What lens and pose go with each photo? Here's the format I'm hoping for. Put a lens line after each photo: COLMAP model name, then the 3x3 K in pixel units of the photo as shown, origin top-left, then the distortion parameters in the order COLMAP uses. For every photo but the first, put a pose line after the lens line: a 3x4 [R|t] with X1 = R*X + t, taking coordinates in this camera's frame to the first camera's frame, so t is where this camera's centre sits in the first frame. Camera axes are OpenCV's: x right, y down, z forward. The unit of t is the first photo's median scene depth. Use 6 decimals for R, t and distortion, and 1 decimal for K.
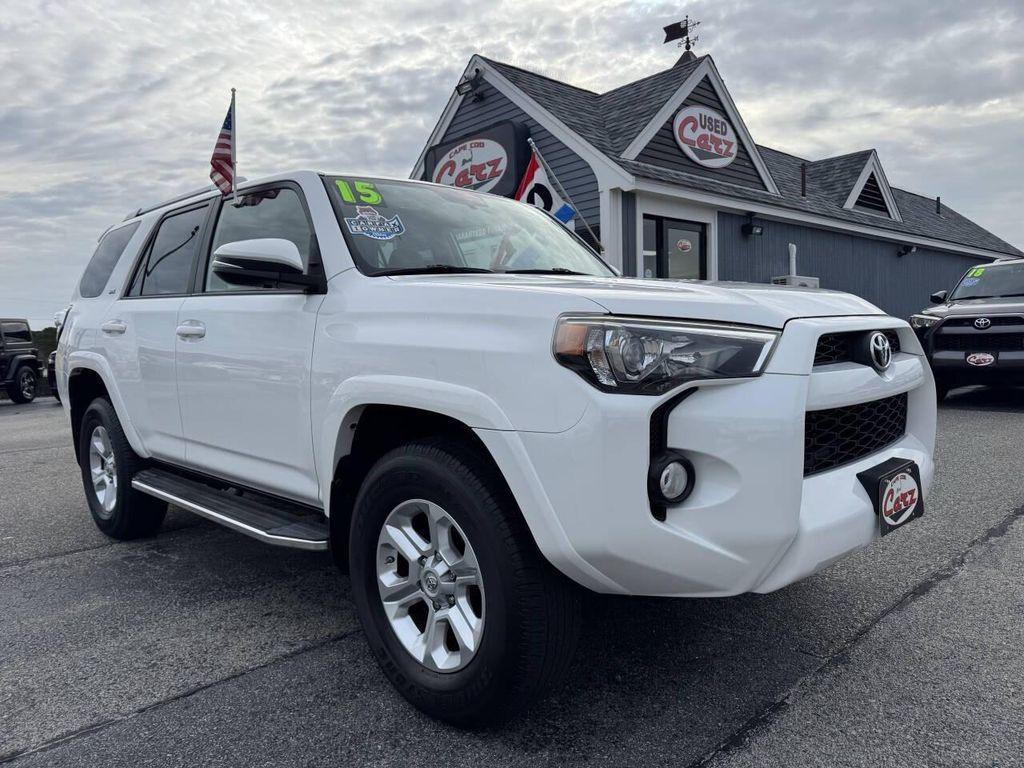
lens RADIAL K [[701.1, 0, 509.3], [0, 701.1, 374.6], [0, 0, 1]] dist [0.022861, -0.050211]
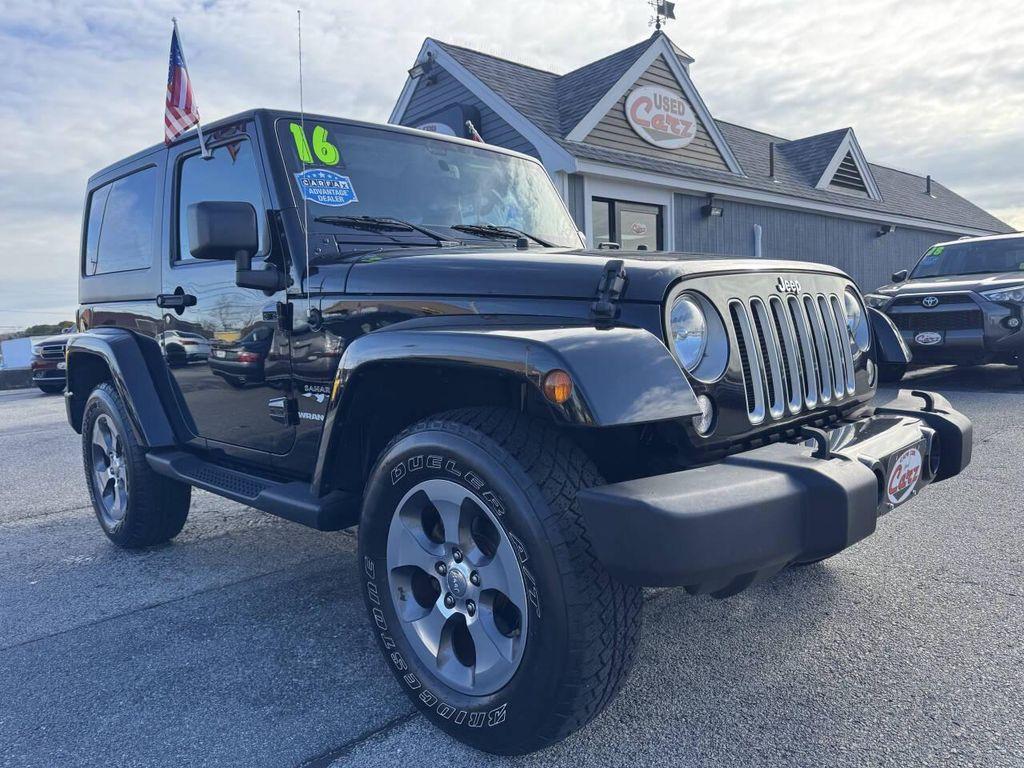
lens RADIAL K [[706.7, 0, 526.4], [0, 706.7, 381.7], [0, 0, 1]] dist [-0.003336, -0.004624]
pose [[0.999806, -0.010334, -0.016785, 0.106100], [0.010777, 0.999591, 0.026471, 0.006217], [0.016505, -0.026647, 0.999509, -0.008240]]
